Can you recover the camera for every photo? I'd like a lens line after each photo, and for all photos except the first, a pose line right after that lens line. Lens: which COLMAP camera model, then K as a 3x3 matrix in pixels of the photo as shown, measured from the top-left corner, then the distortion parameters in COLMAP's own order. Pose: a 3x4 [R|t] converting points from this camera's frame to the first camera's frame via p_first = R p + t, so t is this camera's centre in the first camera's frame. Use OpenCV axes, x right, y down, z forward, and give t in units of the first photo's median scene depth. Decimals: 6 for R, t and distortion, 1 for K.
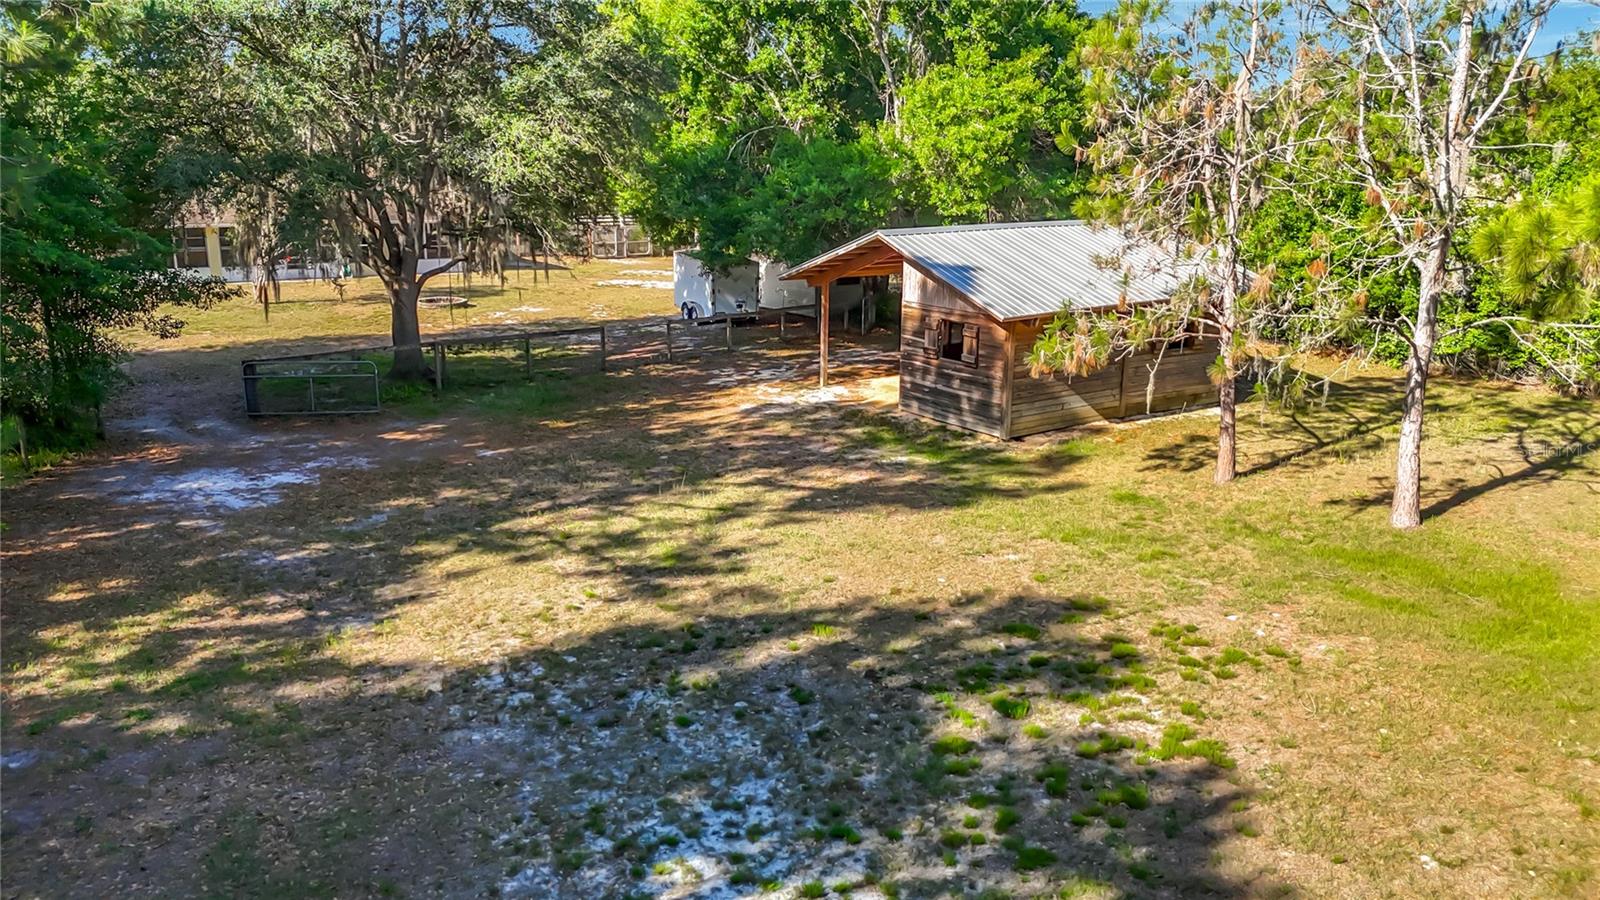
lens RADIAL K [[1226.4, 0, 799.8], [0, 1226.4, 450.9], [0, 0, 1]] dist [0.030295, -0.005865]
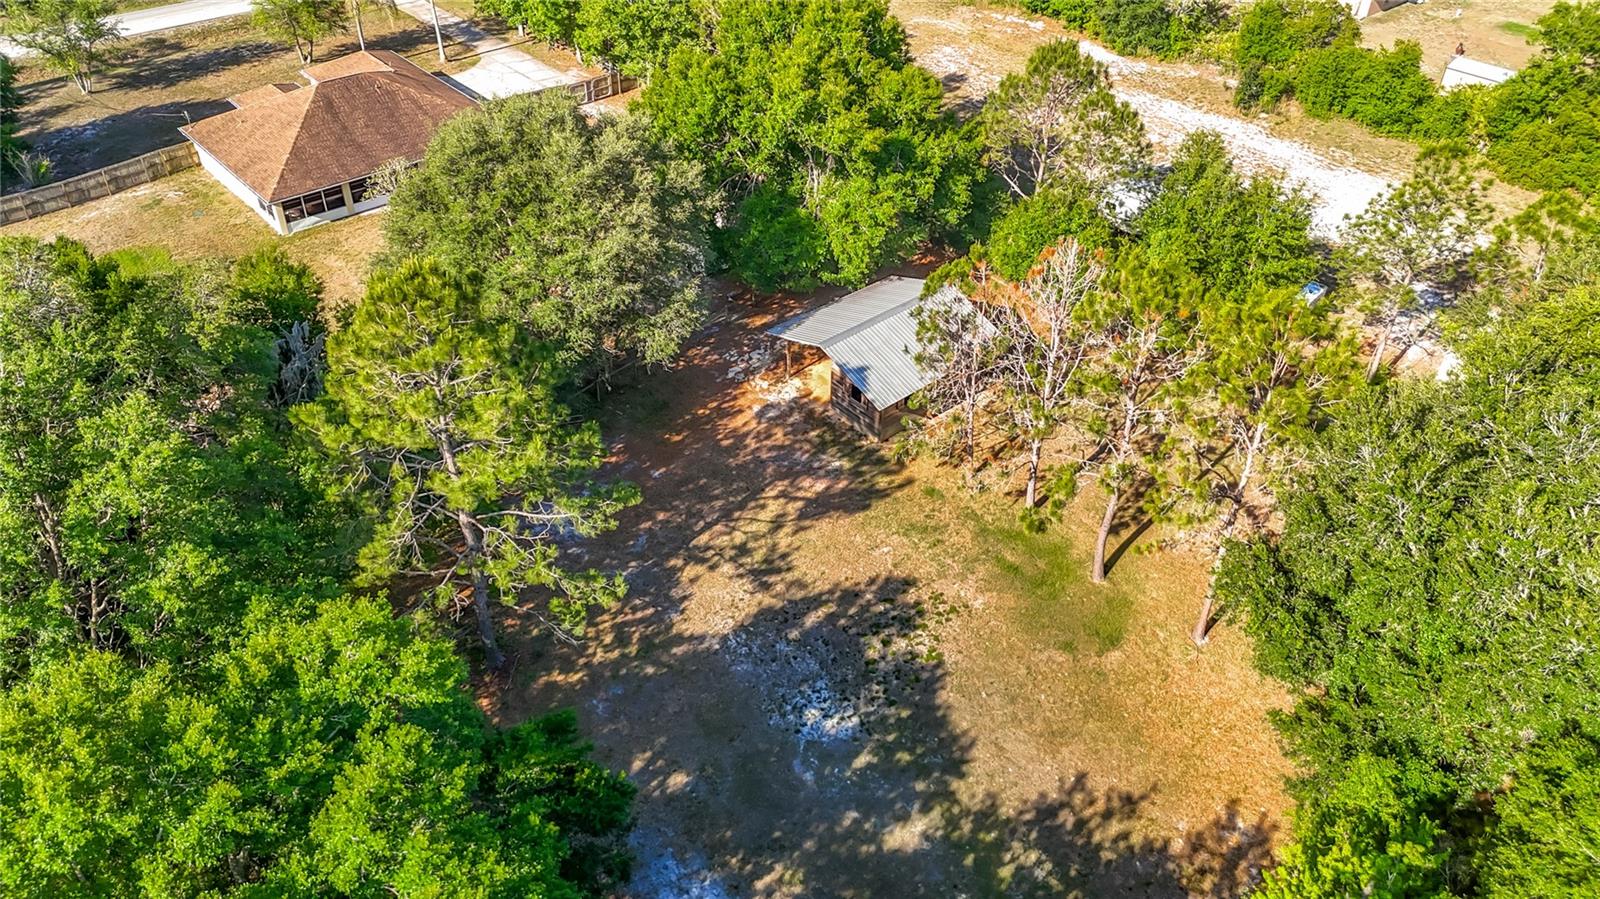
lens RADIAL K [[1226.4, 0, 811.6], [0, 1226.4, 408.7], [0, 0, 1]] dist [0.030295, -0.005865]
pose [[0.991552, -0.064780, 0.112379, -0.345381], [0.016064, 0.921020, 0.389184, -1.571872], [-0.128715, -0.384091, 0.914280, -1.701513]]
